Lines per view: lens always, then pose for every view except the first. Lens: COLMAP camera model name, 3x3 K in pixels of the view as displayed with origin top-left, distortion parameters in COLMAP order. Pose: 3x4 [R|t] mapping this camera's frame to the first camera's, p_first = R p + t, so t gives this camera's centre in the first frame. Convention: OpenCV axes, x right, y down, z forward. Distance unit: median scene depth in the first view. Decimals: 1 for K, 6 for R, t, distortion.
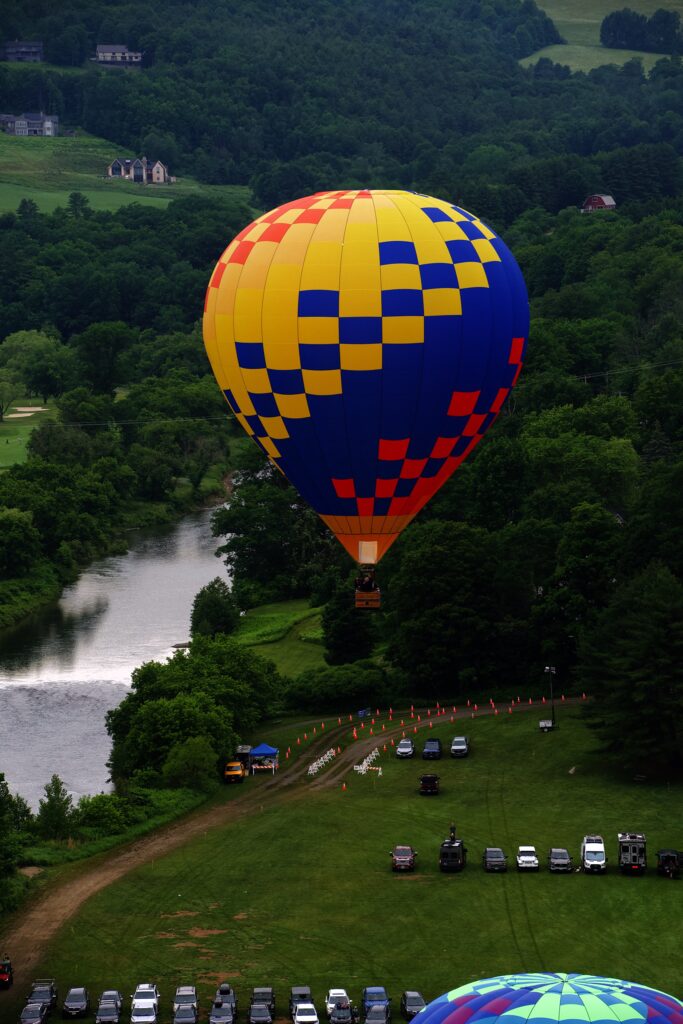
lens RADIAL K [[4404.1, 0, 341.5], [0, 4404.1, 512.0], [0, 0, 1]] dist [1.941826, 3.754998]
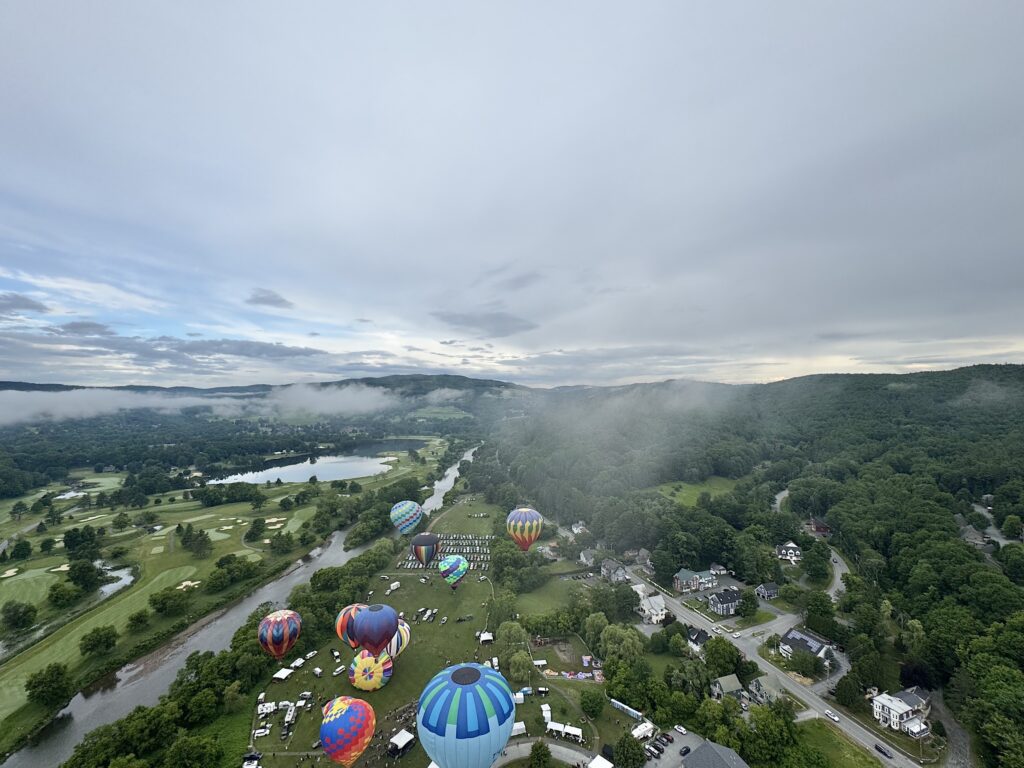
lens RADIAL K [[451.8, 0, 512.4], [0, 451.8, 382.3], [0, 0, 1]] dist [-0.002859, 0.000295]
pose [[0.998570, -0.007196, 0.052964, 0.043816], [0.012843, 0.994169, -0.107064, -0.079535], [-0.051885, 0.107591, 0.992840, -0.113287]]
